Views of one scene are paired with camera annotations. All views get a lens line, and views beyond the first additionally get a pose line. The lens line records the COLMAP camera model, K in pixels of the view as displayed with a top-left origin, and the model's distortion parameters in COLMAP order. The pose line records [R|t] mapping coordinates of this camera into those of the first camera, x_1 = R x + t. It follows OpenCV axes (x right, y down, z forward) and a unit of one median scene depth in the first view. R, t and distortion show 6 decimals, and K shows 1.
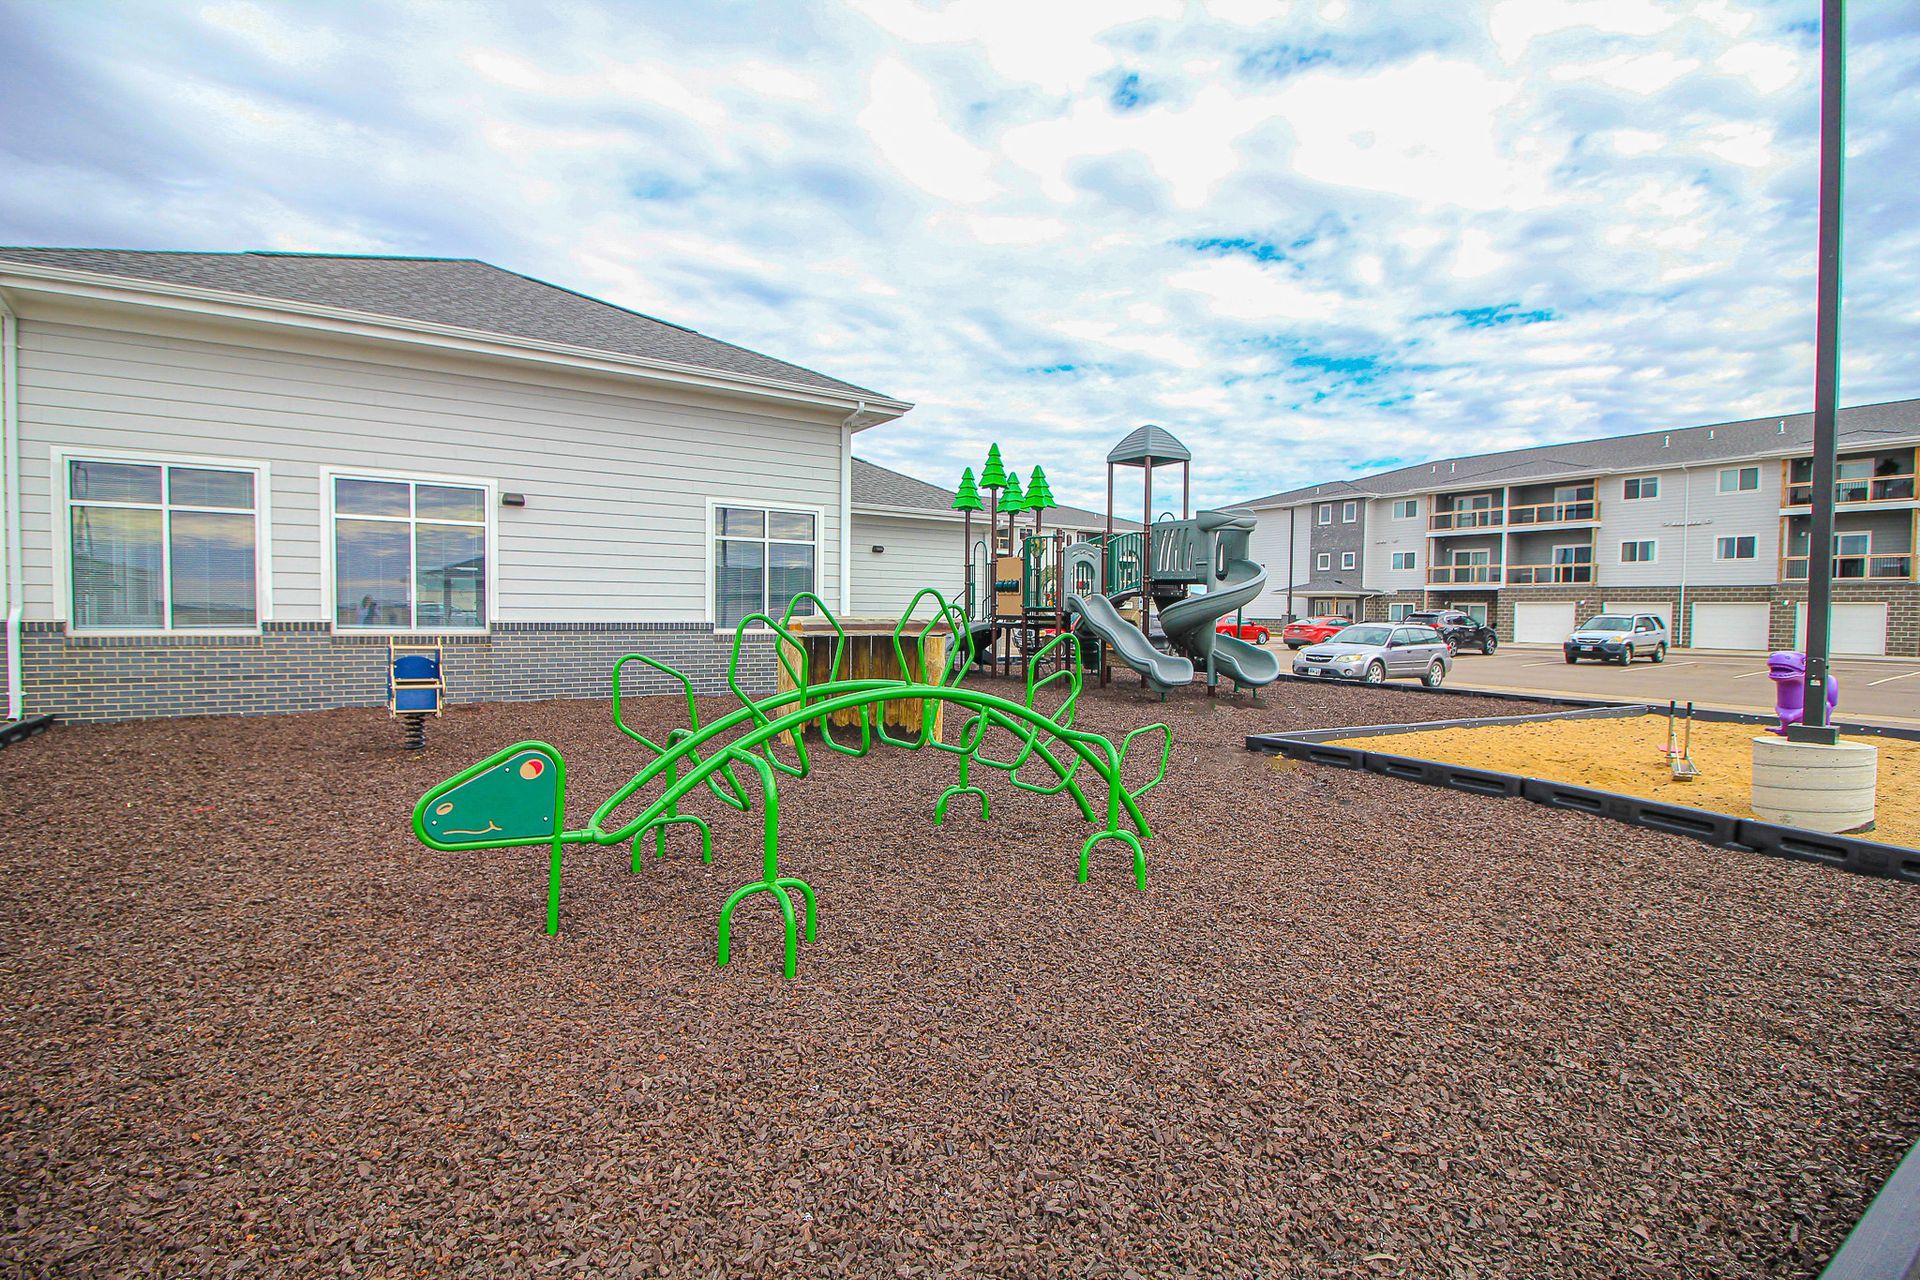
lens RADIAL K [[905.3, 0, 962.6], [0, 905.3, 629.4], [0, 0, 1]] dist [0.008842, -0.000264]
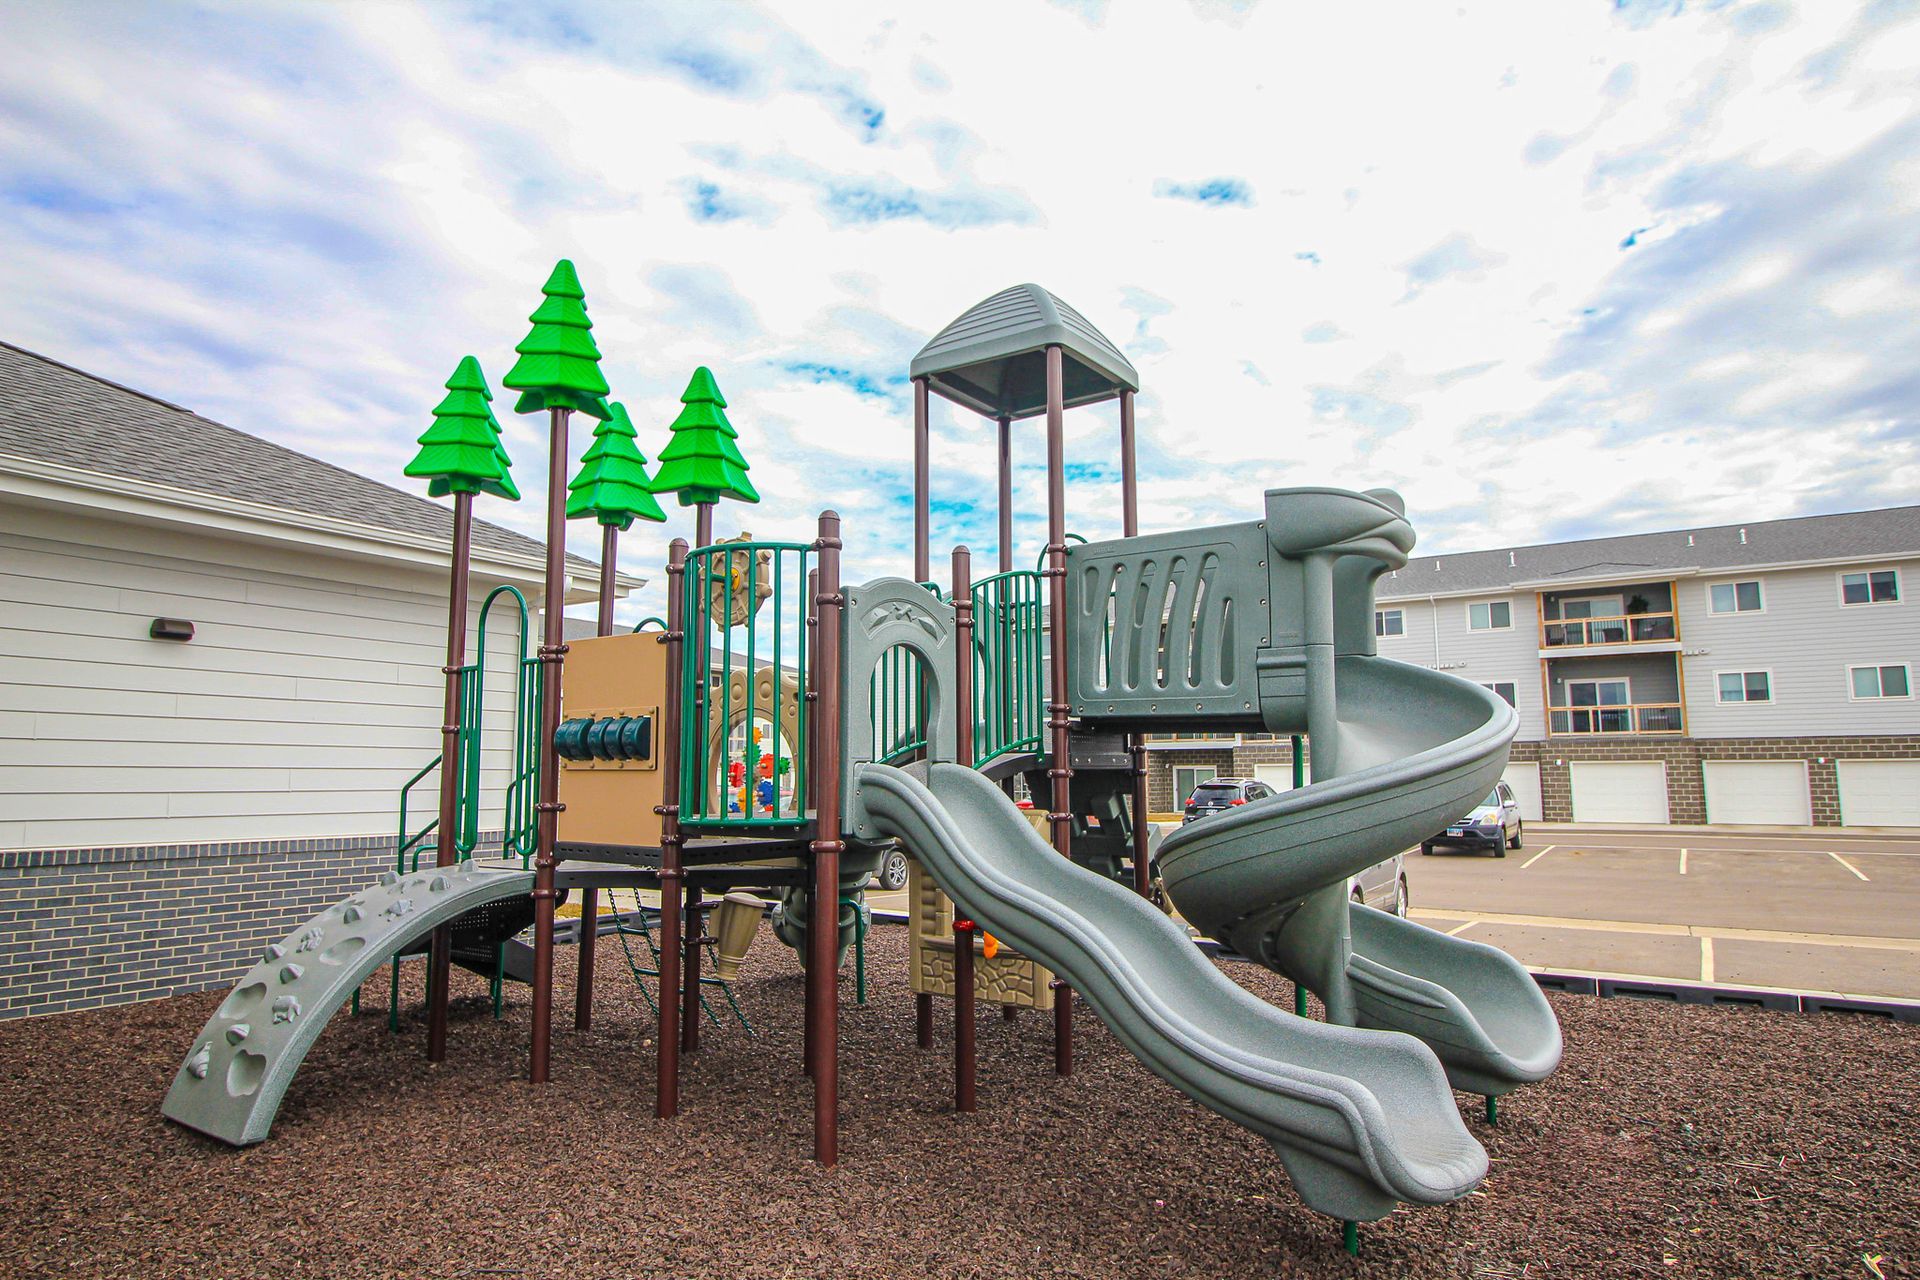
lens RADIAL K [[1094.4, 0, 960.0], [0, 1094.4, 640.0], [0, 0, 1]] dist [0.003260, -0.000342]
pose [[0.919954, 0.033737, 0.390572, 0.017002], [0.022875, 0.989973, -0.139393, -0.026622], [-0.391358, 0.137170, 0.909958, 0.606426]]
